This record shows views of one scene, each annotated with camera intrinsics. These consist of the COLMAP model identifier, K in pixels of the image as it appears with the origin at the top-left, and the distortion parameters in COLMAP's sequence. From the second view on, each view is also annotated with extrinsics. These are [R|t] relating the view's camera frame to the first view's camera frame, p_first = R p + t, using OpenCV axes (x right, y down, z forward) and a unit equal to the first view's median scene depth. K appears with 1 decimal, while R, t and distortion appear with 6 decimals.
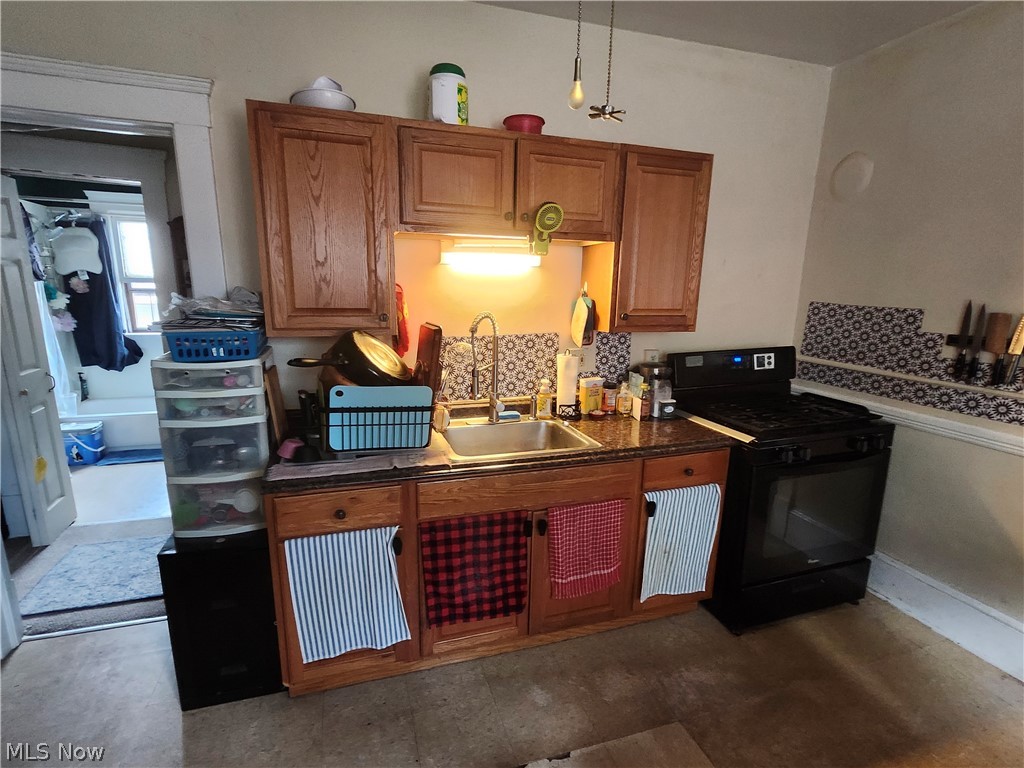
lens RADIAL K [[502.4, 0, 499.5], [0, 502.4, 400.4], [0, 0, 1]] dist [0.002216, 0.000407]
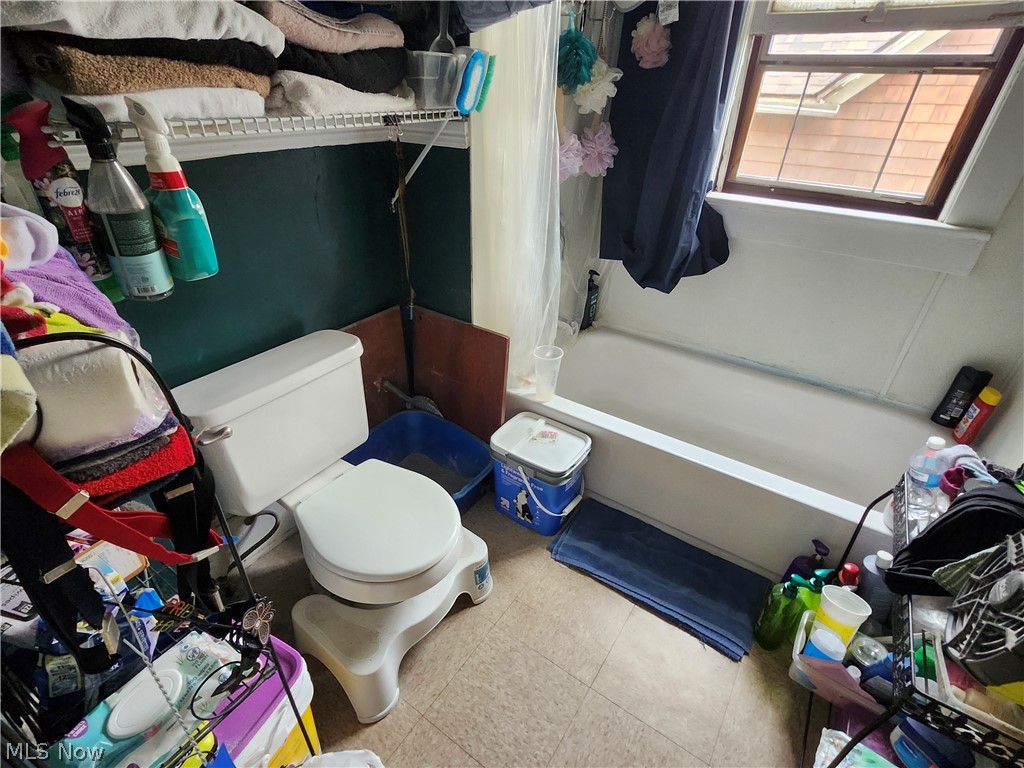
lens RADIAL K [[502.4, 0, 499.5], [0, 502.4, 400.4], [0, 0, 1]] dist [0.002216, 0.000407]
pose [[0.604420, 0.421963, -0.675739, -0.544339], [-0.188103, 0.899815, 0.393637, -0.118148], [0.774141, -0.110814, 0.623238, 0.657763]]
